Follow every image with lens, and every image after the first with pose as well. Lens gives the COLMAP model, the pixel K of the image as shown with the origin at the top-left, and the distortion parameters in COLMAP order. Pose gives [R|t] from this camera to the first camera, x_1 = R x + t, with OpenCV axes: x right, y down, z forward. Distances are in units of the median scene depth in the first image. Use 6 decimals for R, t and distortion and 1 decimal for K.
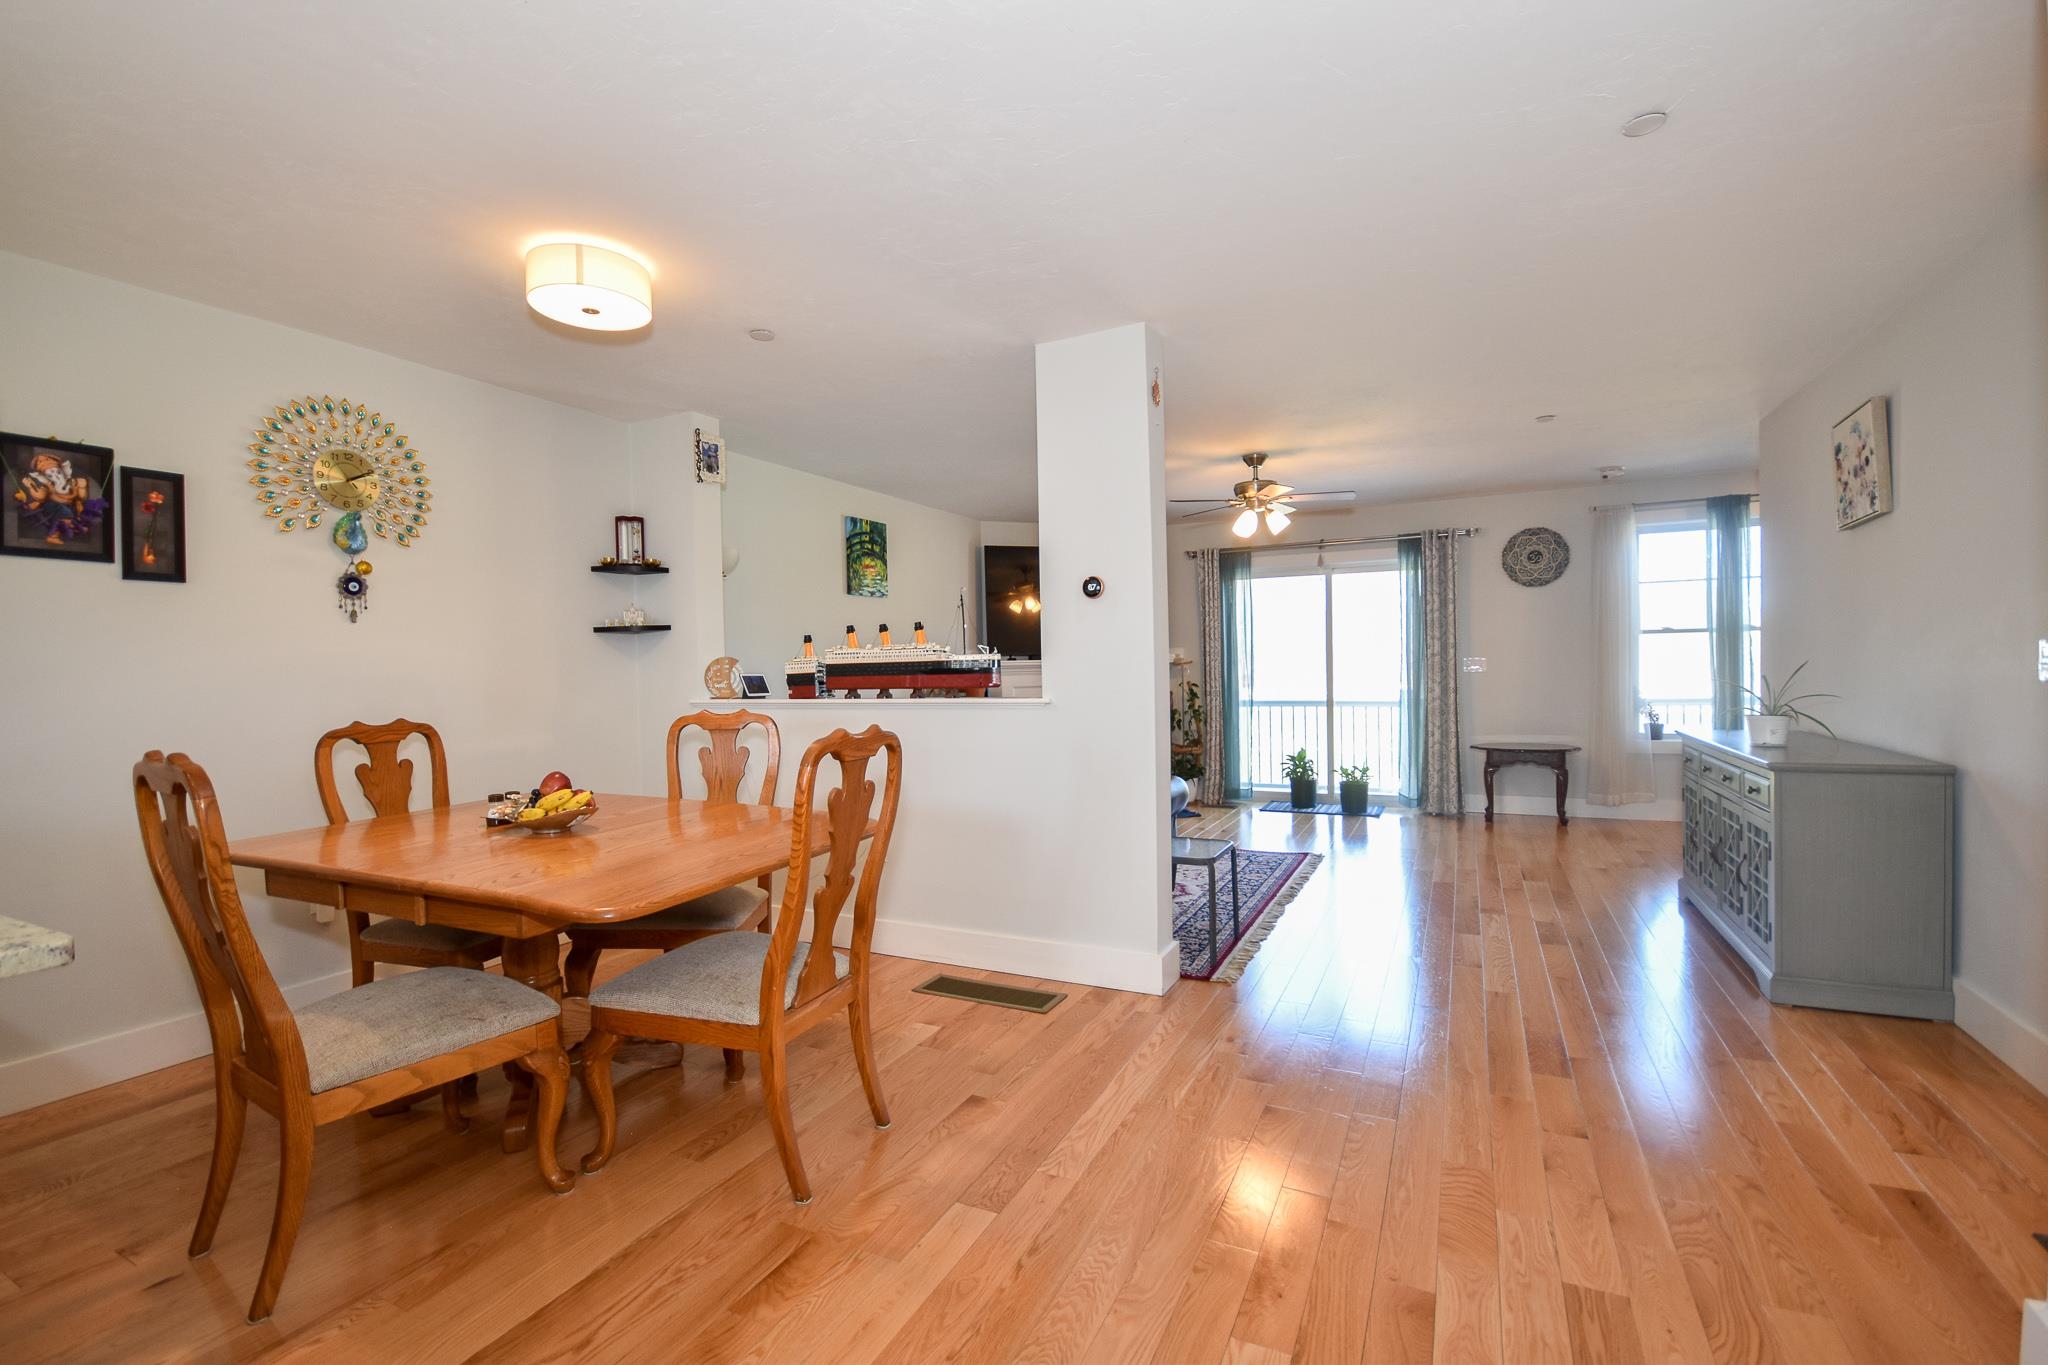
lens RADIAL K [[904.9, 0, 1019.3], [0, 904.9, 682.1], [0, 0, 1]] dist [0.002758, -0.007269]
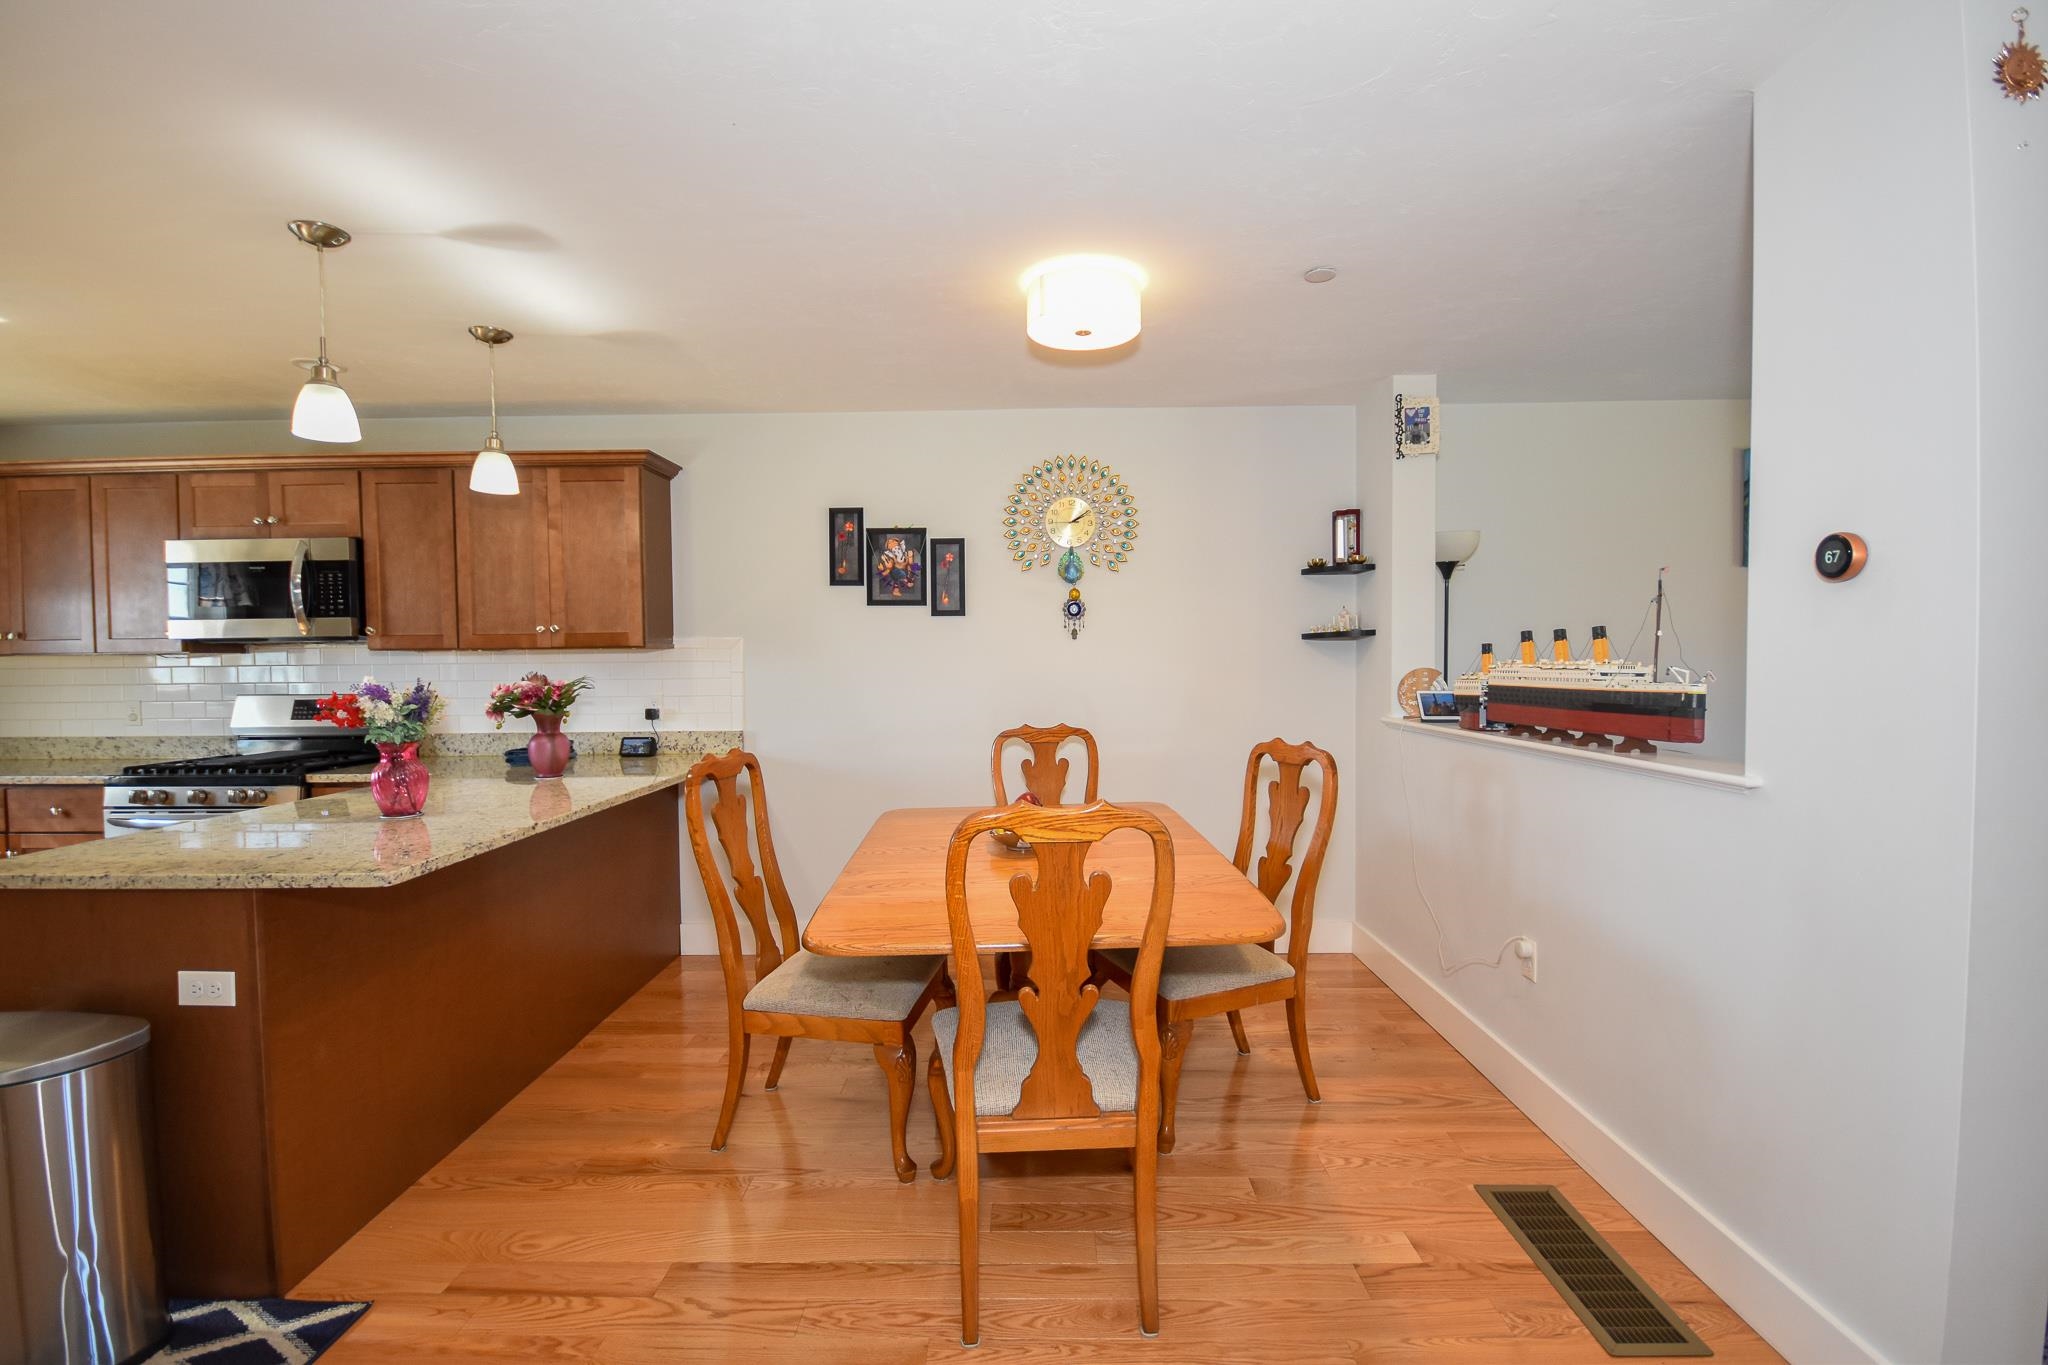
lens RADIAL K [[904.9, 0, 1032.5], [0, 904.9, 679.8], [0, 0, 1]] dist [0.002758, -0.007269]
pose [[0.434306, 0.036060, -0.900044, 0.253626], [-0.011978, 0.999341, 0.034259, -0.040222], [0.900686, -0.004098, 0.434451, 0.322620]]
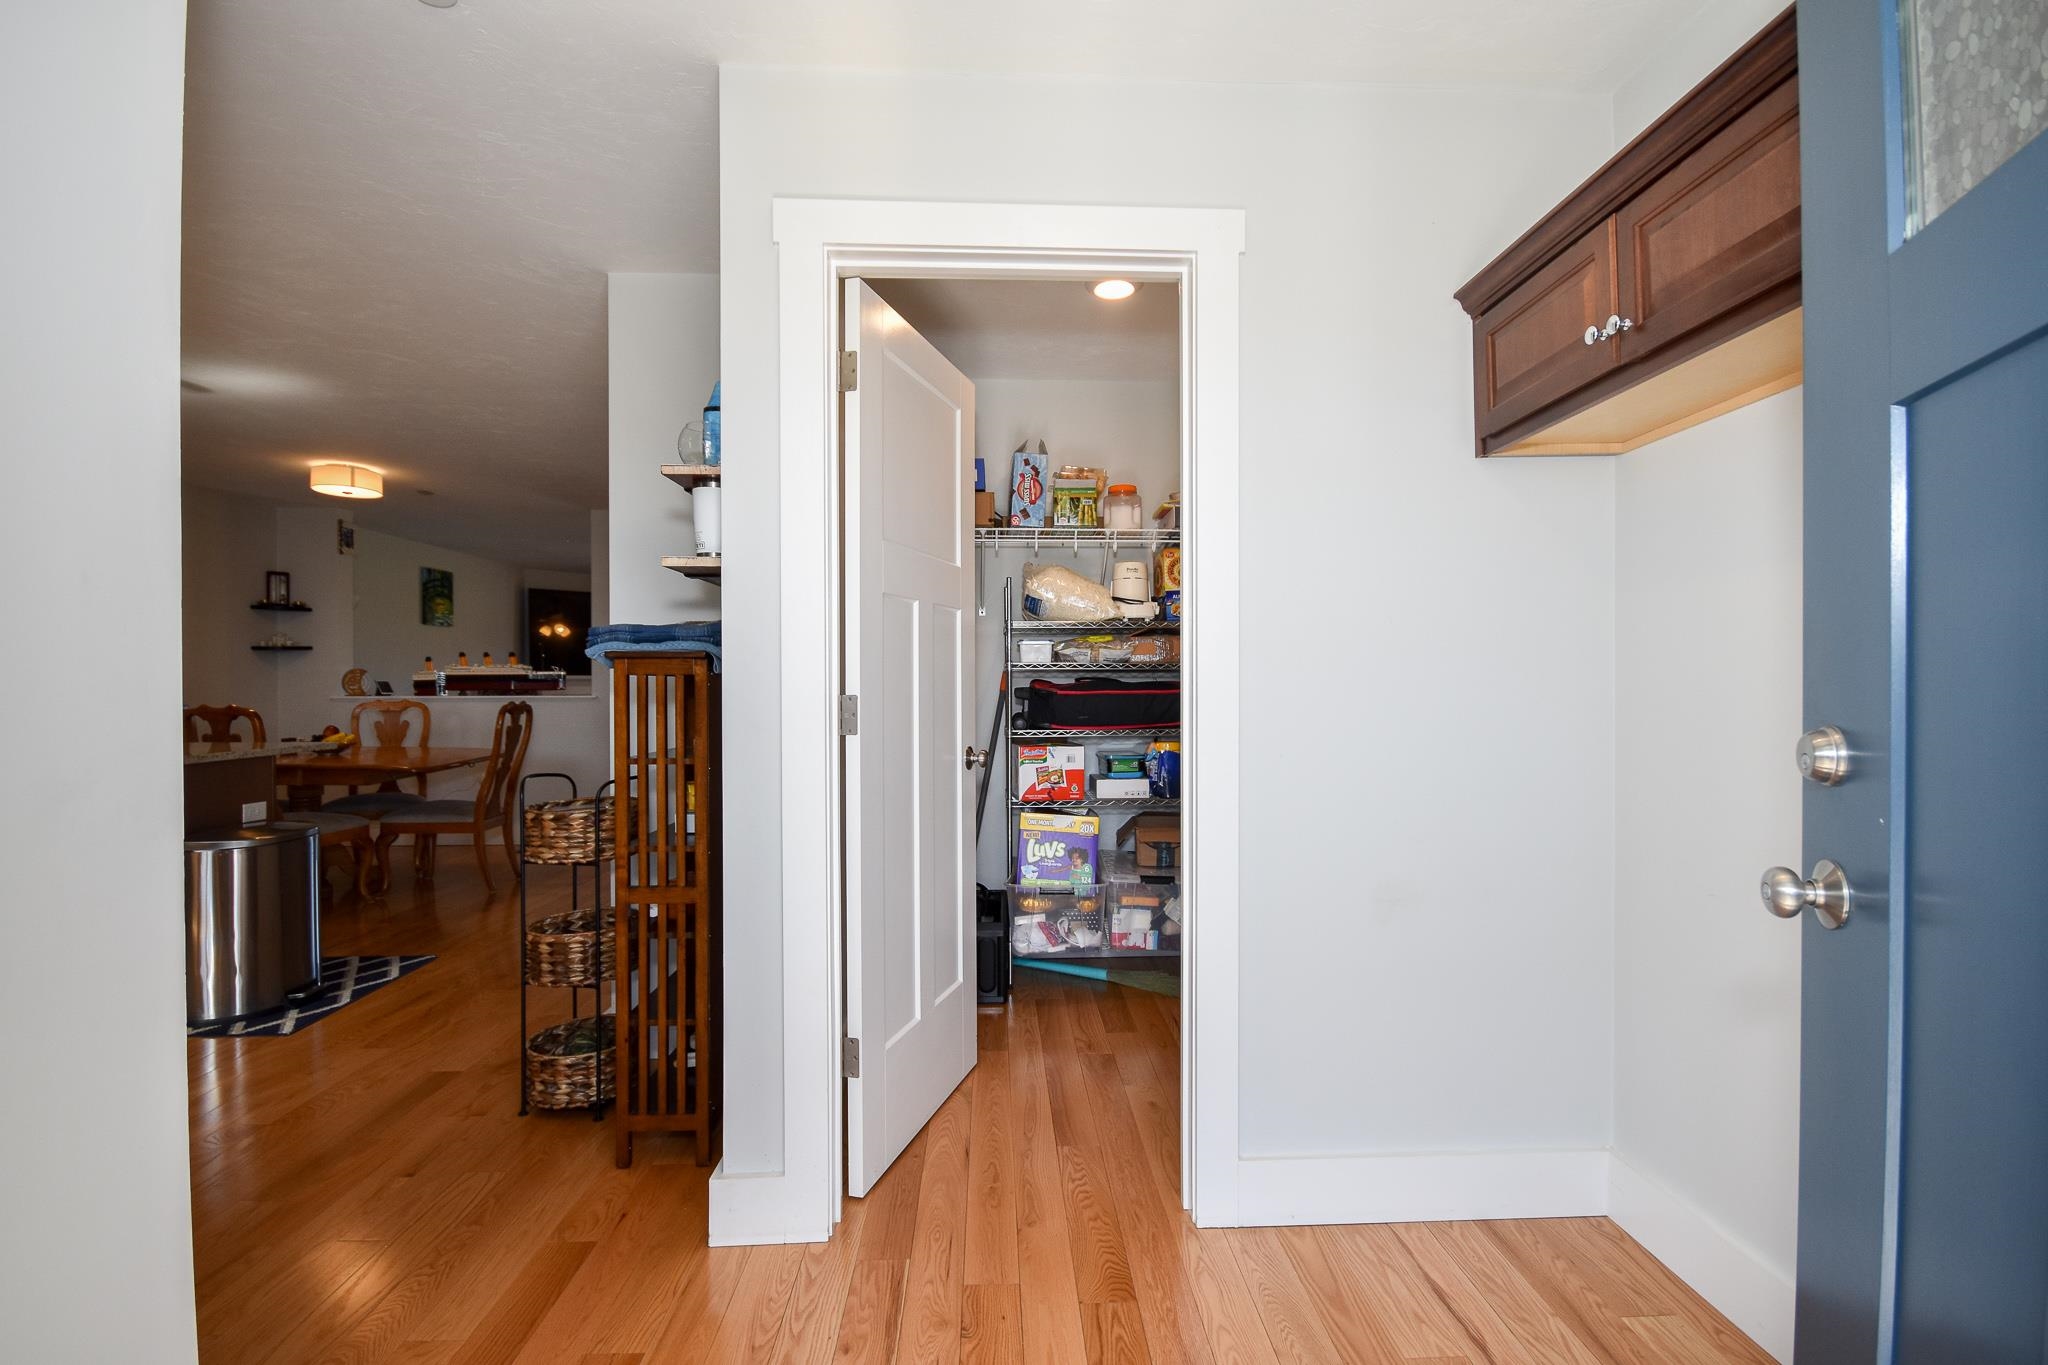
lens RADIAL K [[904.9, 0, 1033.0], [0, 904.9, 692.2], [0, 0, 1]] dist [0.002758, -0.007269]
pose [[0.867303, 0.015914, 0.497527, -0.092597], [-0.010694, 0.999854, -0.013339, 0.020533], [-0.497666, 0.006248, 0.867346, -0.897350]]
